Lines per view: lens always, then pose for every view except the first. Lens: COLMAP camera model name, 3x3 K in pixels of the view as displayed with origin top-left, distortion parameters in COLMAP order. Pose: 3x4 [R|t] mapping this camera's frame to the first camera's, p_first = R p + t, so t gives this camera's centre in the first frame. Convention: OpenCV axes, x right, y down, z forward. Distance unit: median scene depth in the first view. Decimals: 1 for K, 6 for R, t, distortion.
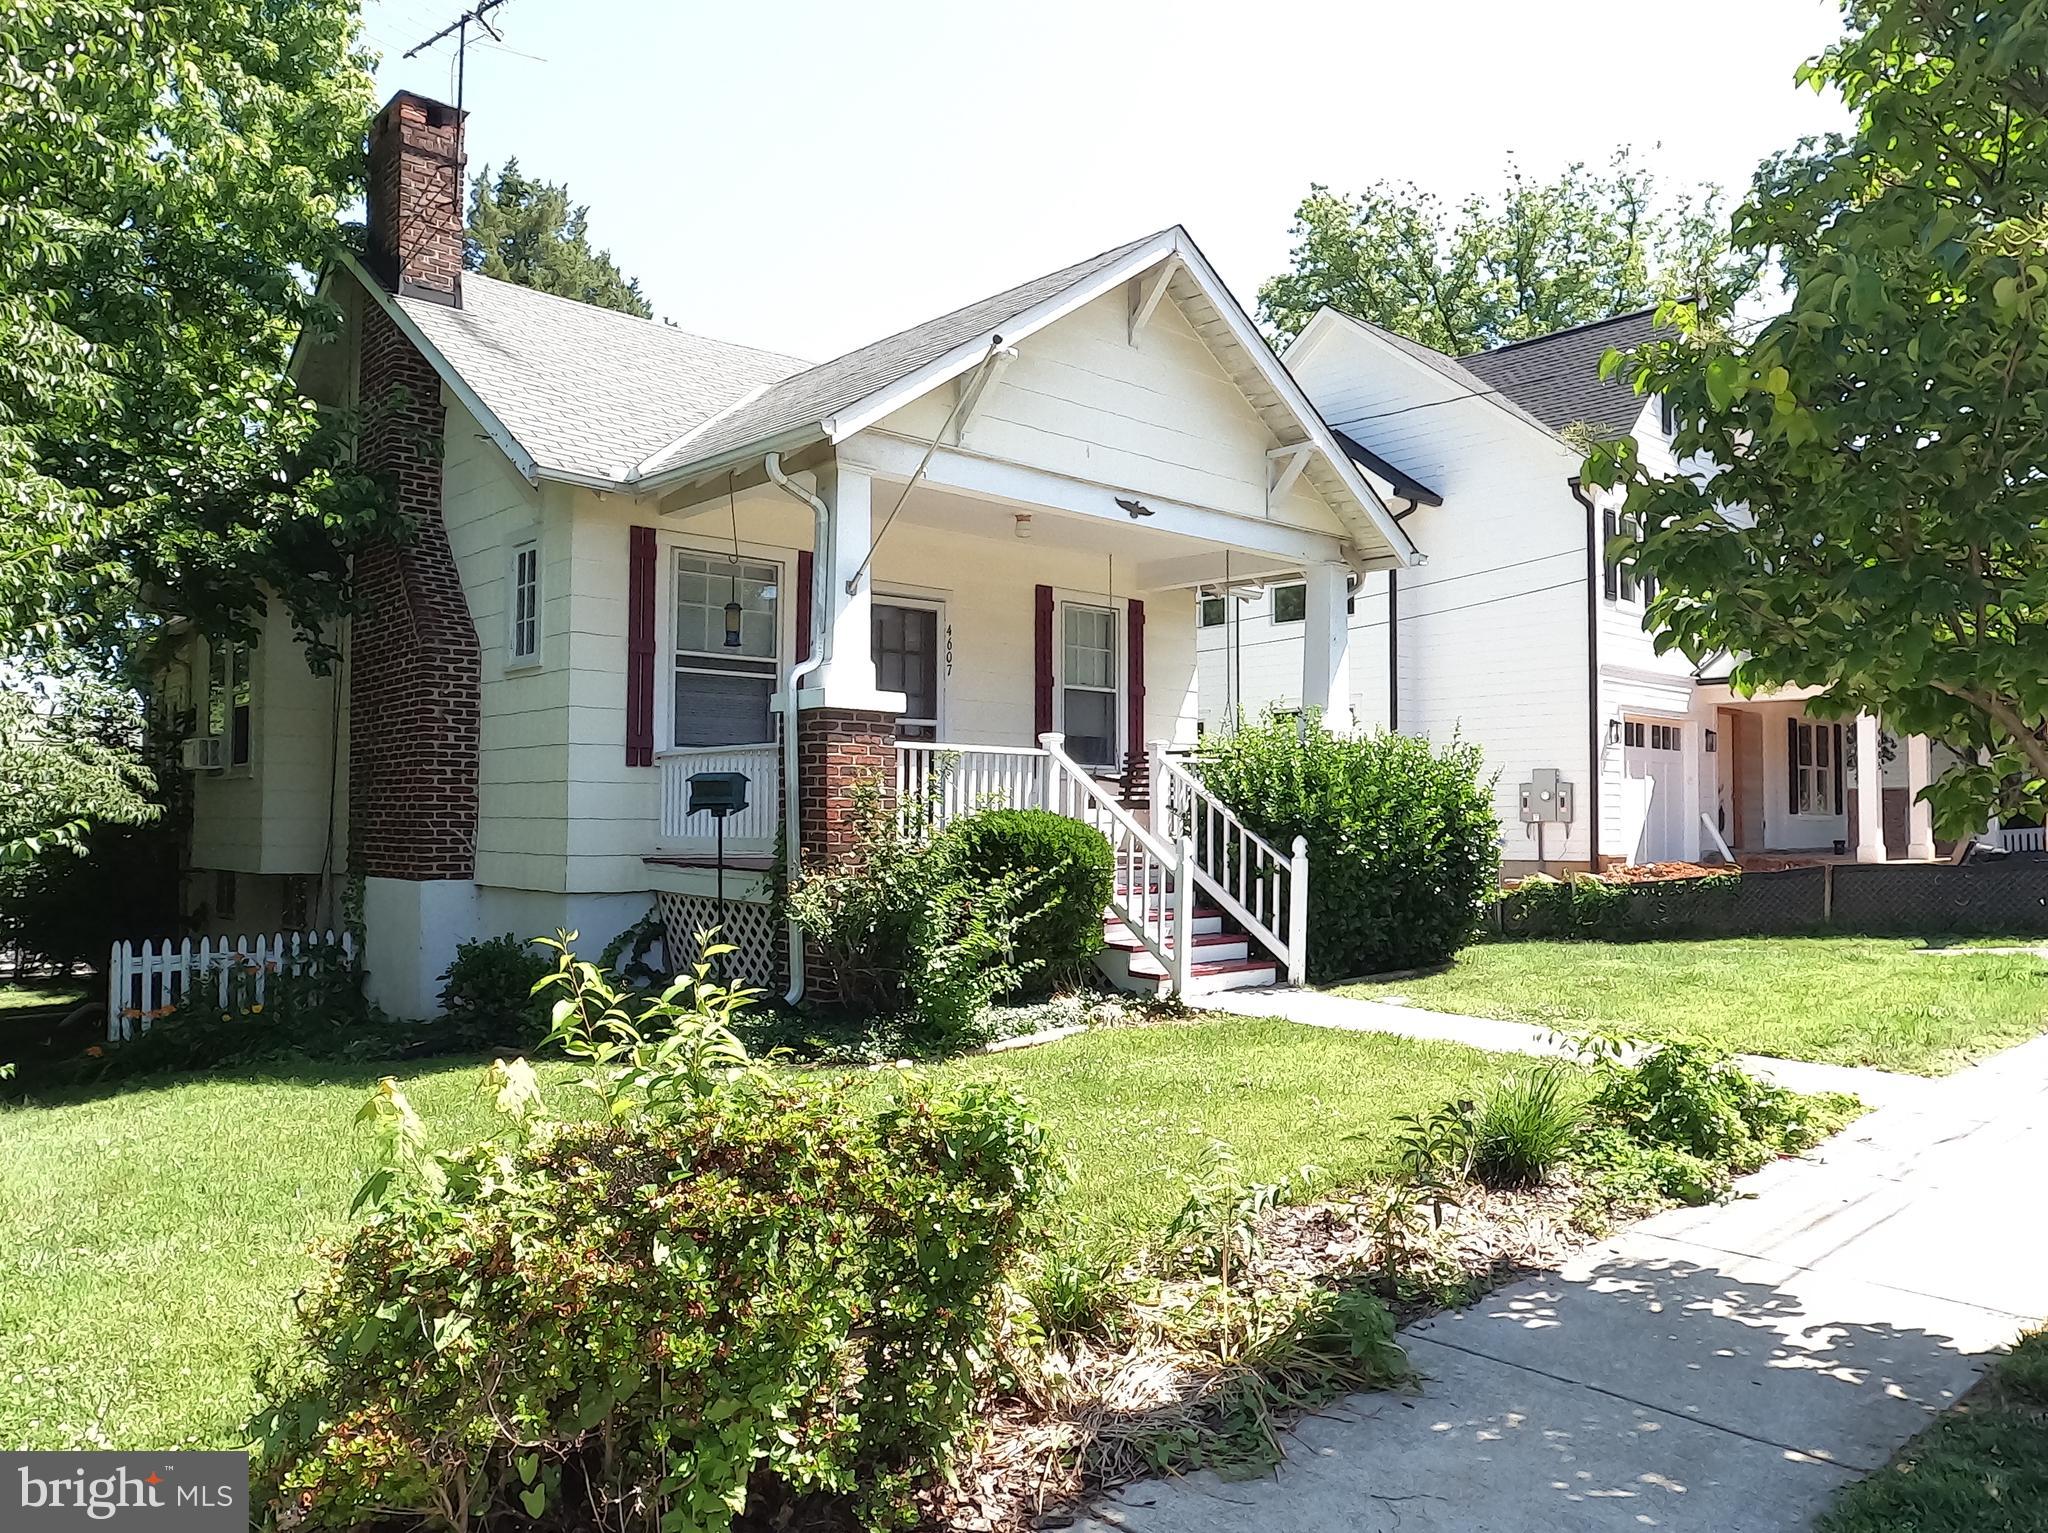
lens RADIAL K [[1553.2, 0, 1092.6], [0, 1553.2, 771.2], [0, 0, 1]] dist [-0.100704, 0.192671]
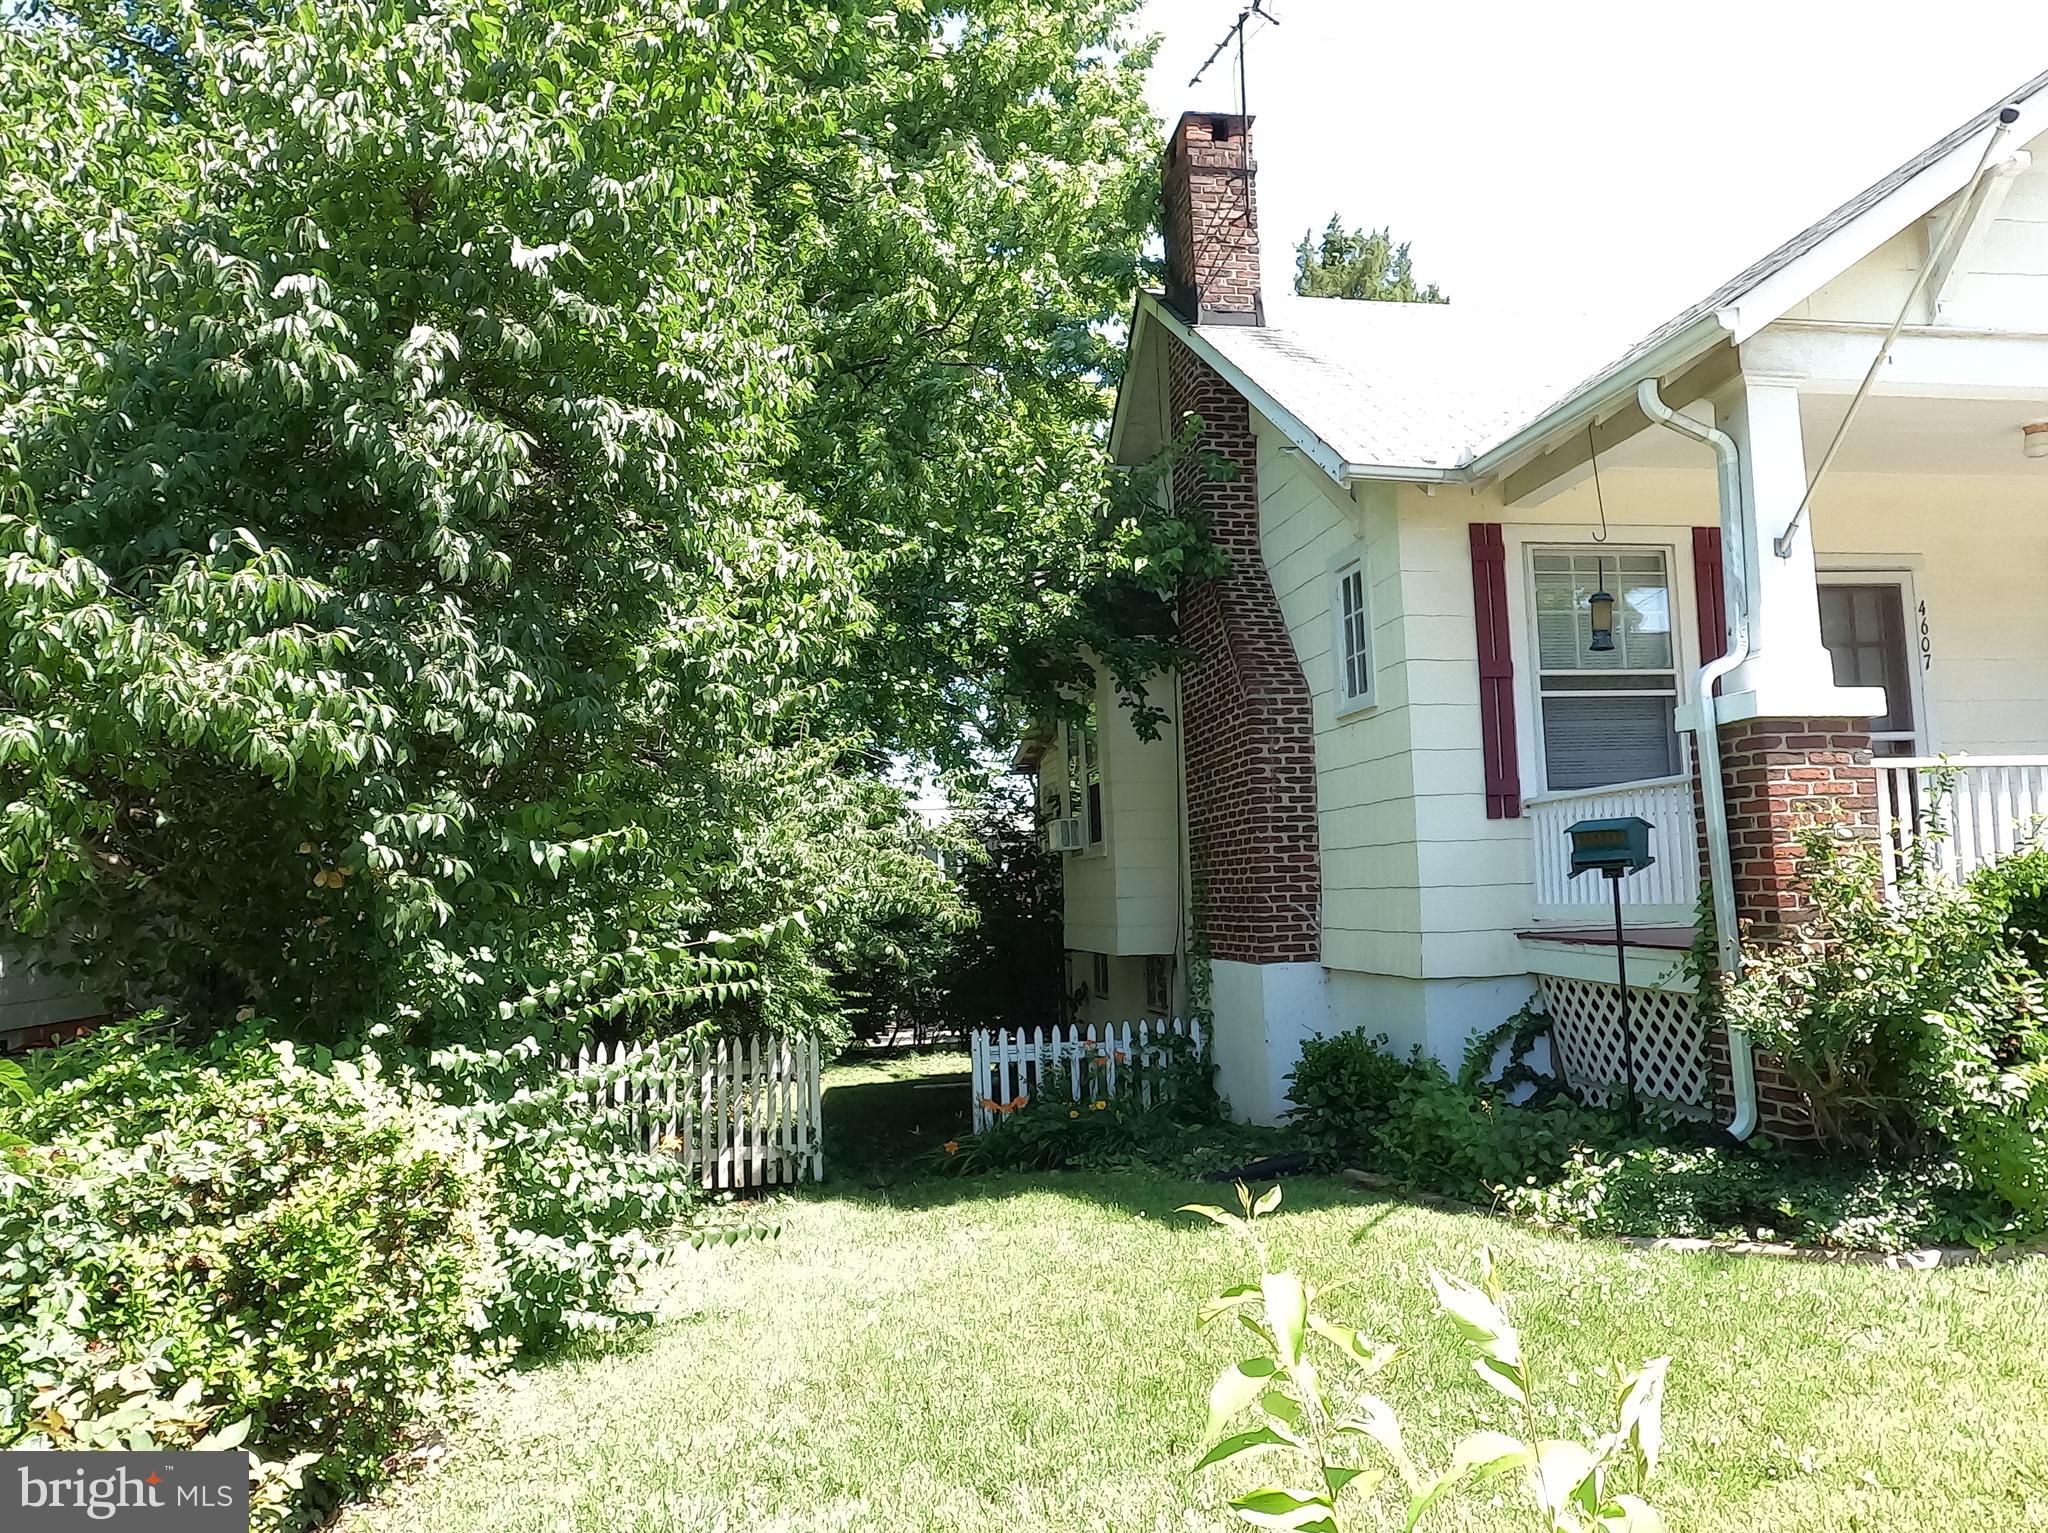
lens RADIAL K [[1577.9, 0, 905.3], [0, 1577.9, 770.8], [0, 0, 1]] dist [-0.106273, 0.100234]
pose [[0.786884, -0.079215, -0.611996, -0.042654], [0.054962, 0.996782, -0.058352, 0.002446], [0.614649, 0.012280, 0.788705, 0.173593]]
